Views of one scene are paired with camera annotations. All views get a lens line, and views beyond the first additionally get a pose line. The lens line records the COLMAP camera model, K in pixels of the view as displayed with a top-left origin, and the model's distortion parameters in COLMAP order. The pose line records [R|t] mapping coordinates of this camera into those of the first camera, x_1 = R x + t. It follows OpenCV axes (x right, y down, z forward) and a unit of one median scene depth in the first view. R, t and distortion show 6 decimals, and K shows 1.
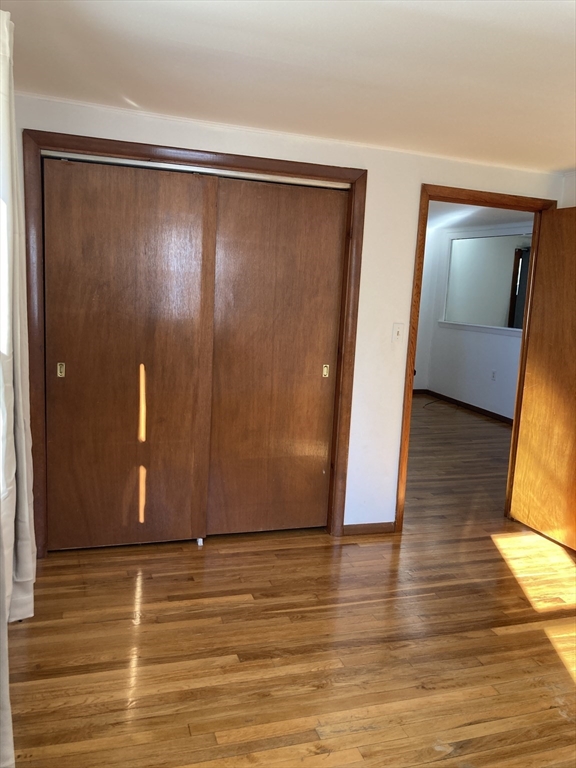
lens RADIAL K [[631.1, 0, 296.3], [0, 631.1, 384.3], [0, 0, 1]] dist [0.005020, -0.000412]
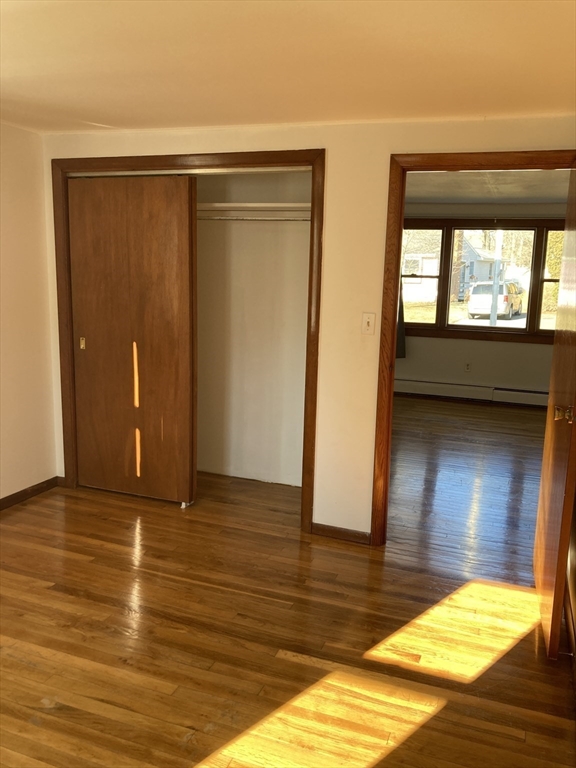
lens RADIAL K [[631.1, 0, 296.3], [0, 631.1, 384.3], [0, 0, 1]] dist [0.005020, -0.000412]
pose [[0.782569, 0.082406, -0.617086, 0.717993], [-0.087393, 0.995927, 0.022169, -0.006095], [0.616400, 0.036580, 0.786583, 0.253710]]
